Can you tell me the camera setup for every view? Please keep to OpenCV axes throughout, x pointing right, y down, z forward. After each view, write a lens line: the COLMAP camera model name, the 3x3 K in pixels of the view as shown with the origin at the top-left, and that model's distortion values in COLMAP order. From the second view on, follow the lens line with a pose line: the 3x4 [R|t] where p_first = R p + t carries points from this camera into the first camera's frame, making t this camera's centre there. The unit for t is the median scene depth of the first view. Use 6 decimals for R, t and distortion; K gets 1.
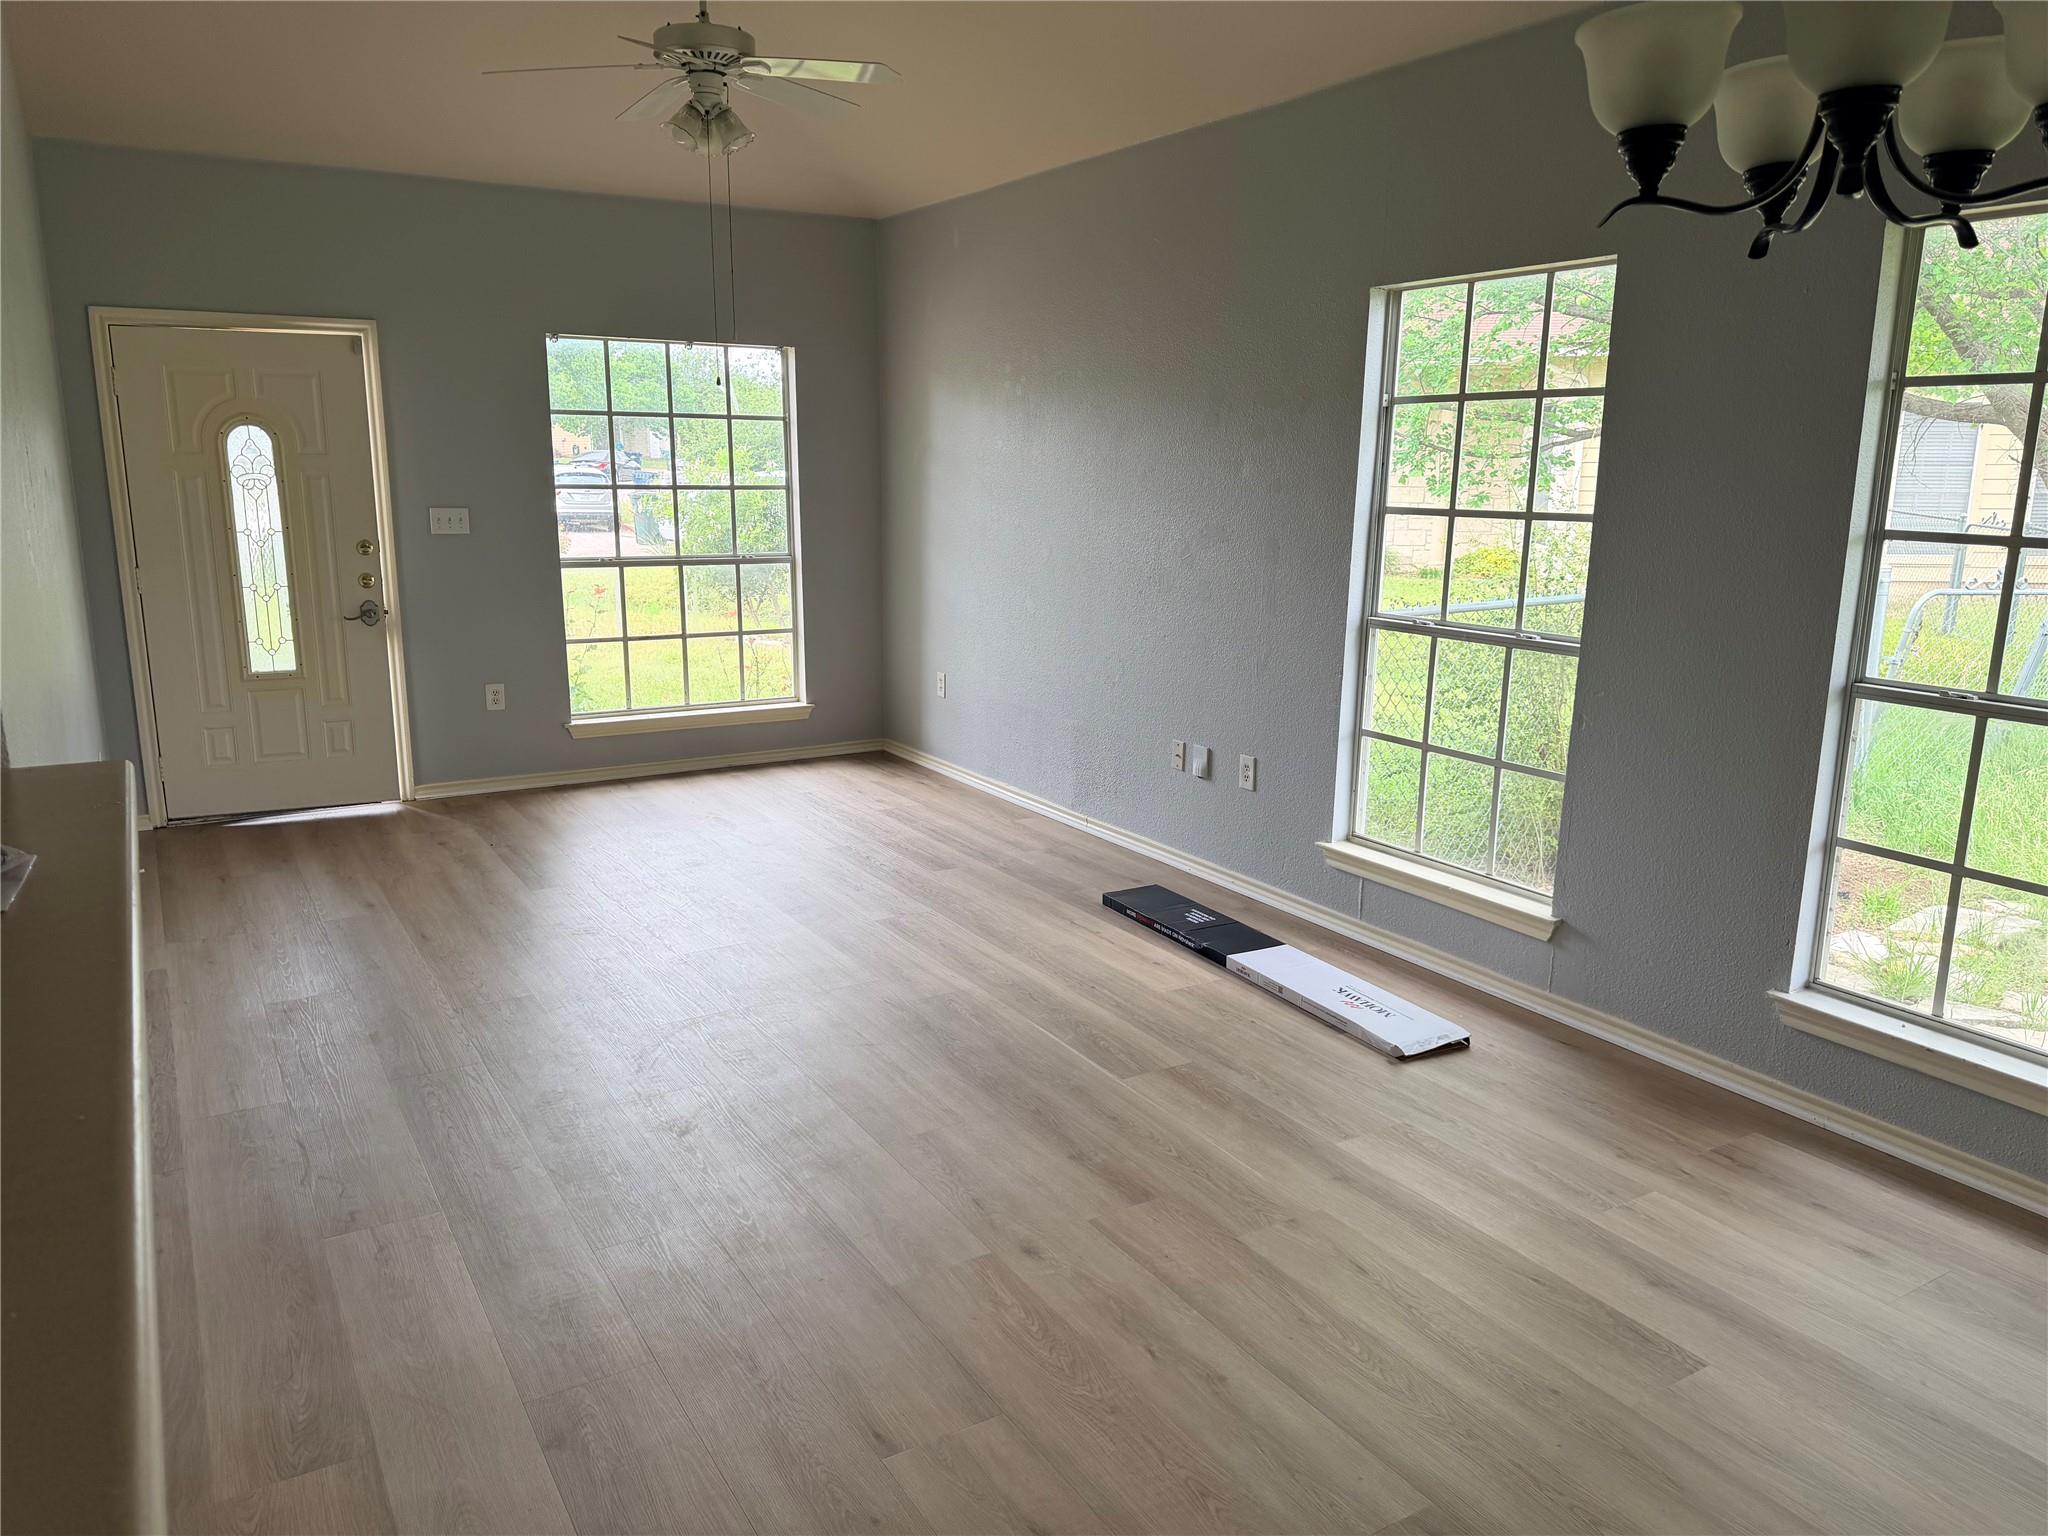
lens RADIAL K [[1421.4, 0, 1026.5], [0, 1421.4, 777.5], [0, 0, 1]] dist [0.080362, 0.001663]
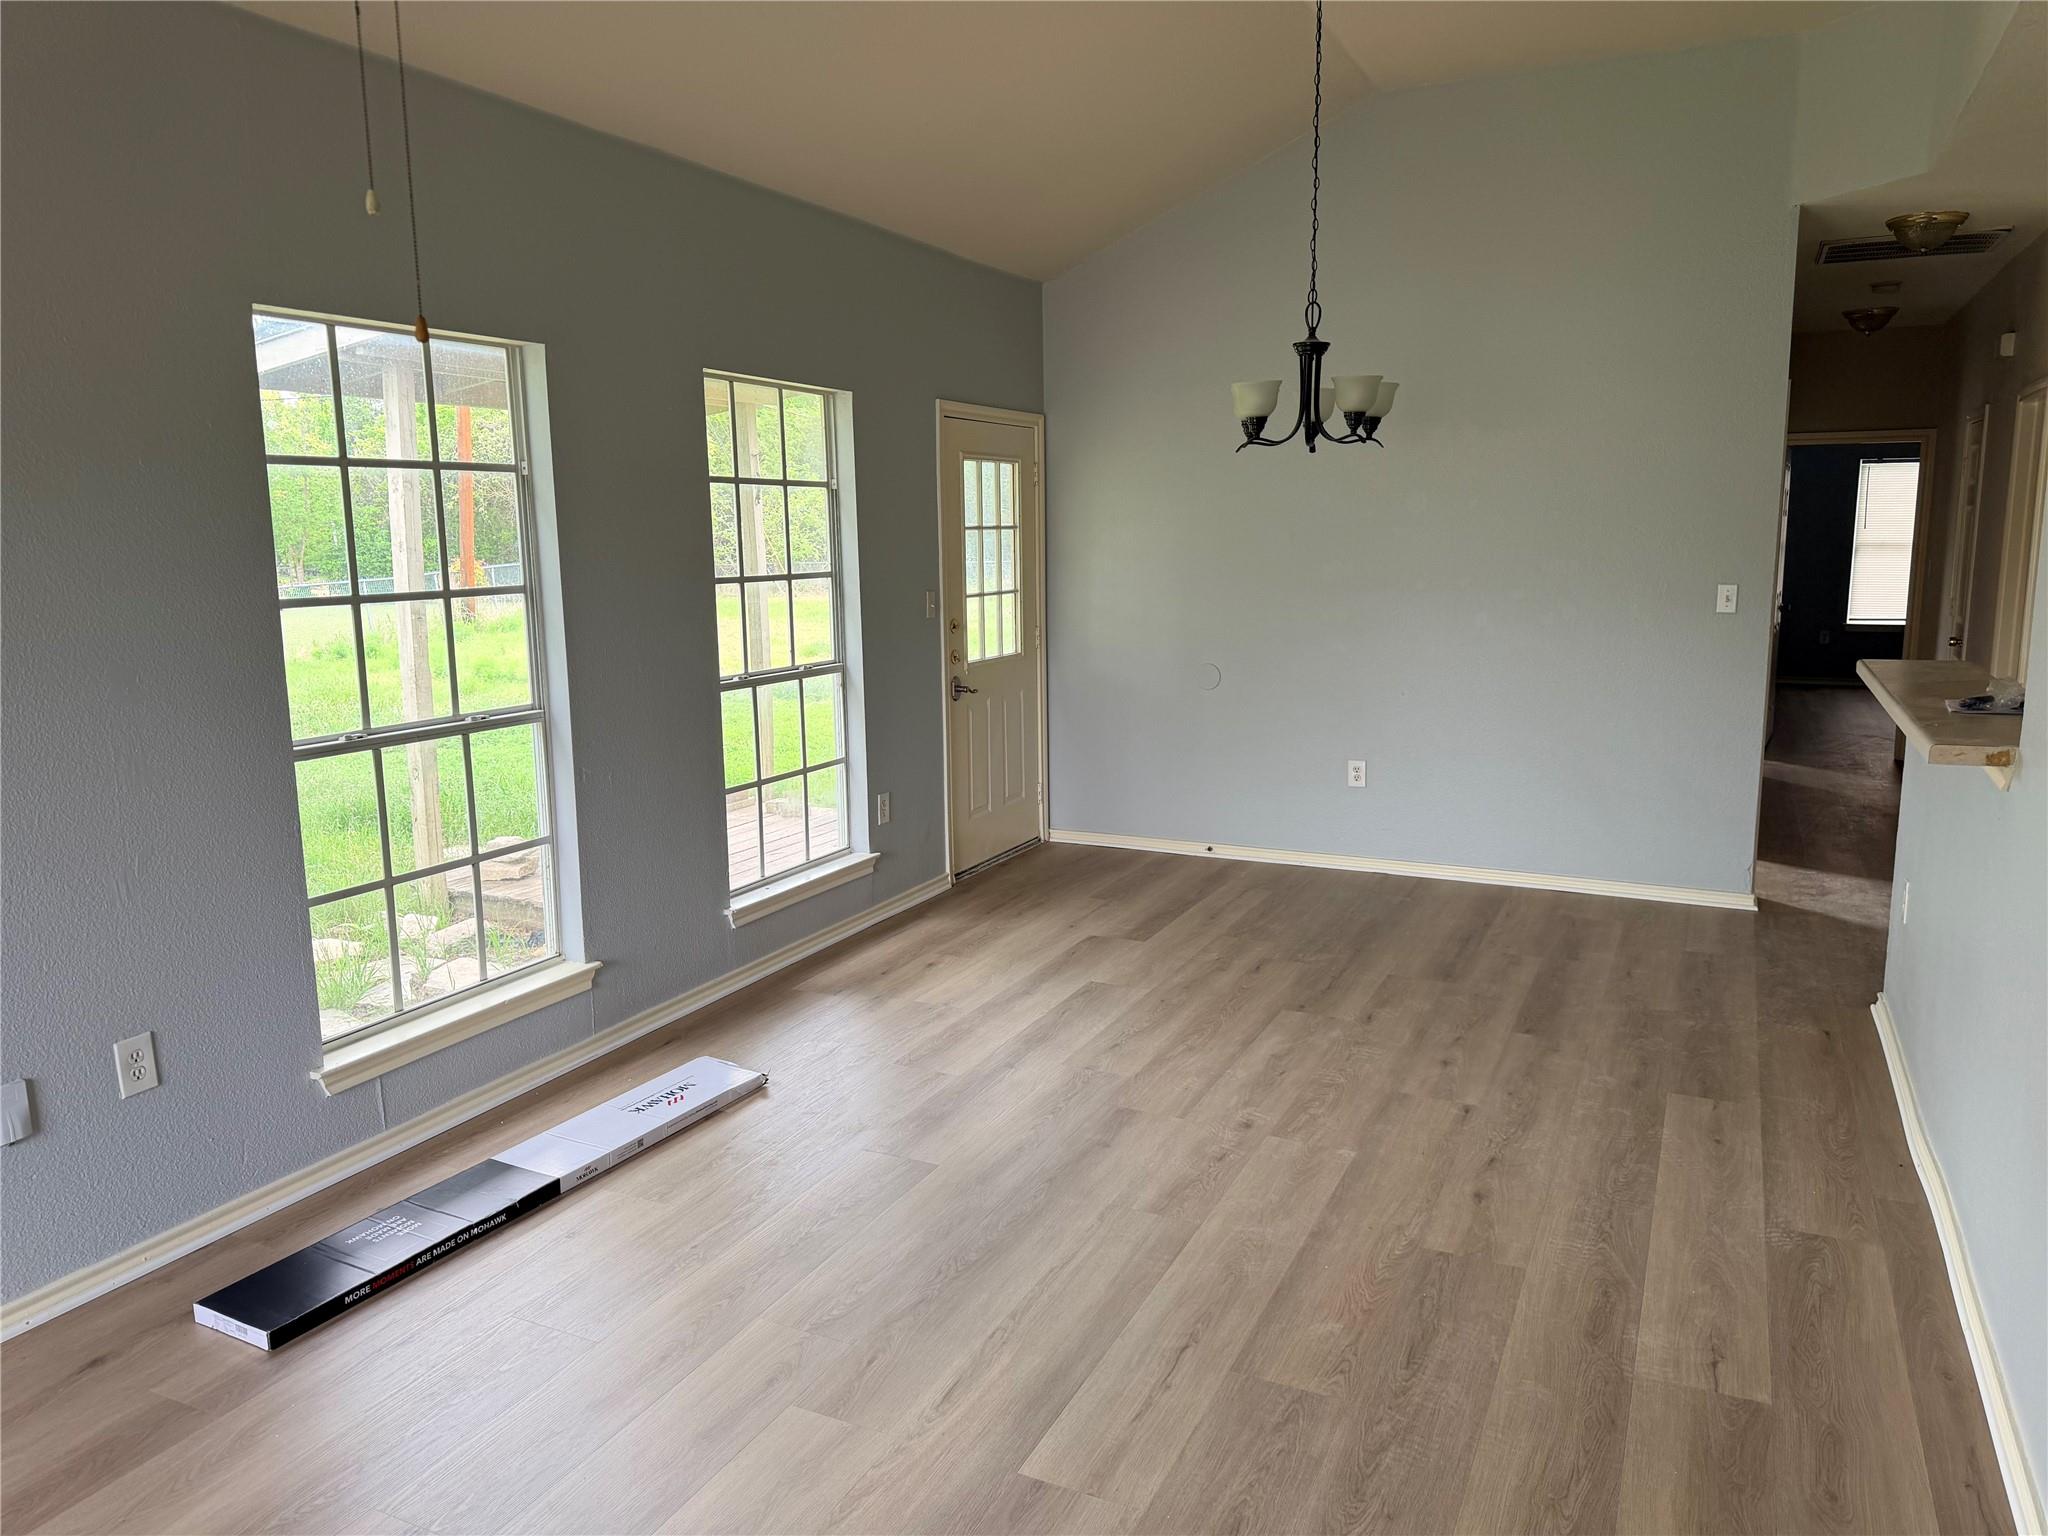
lens RADIAL K [[1421.4, 0, 1025.3], [0, 1421.4, 759.1], [0, 0, 1]] dist [0.080362, 0.001663]
pose [[-0.540398, -0.137577, 0.830086, -0.673231], [0.192306, 0.940235, 0.281027, -0.283810], [-0.819139, 0.311497, -0.481645, 1.227594]]
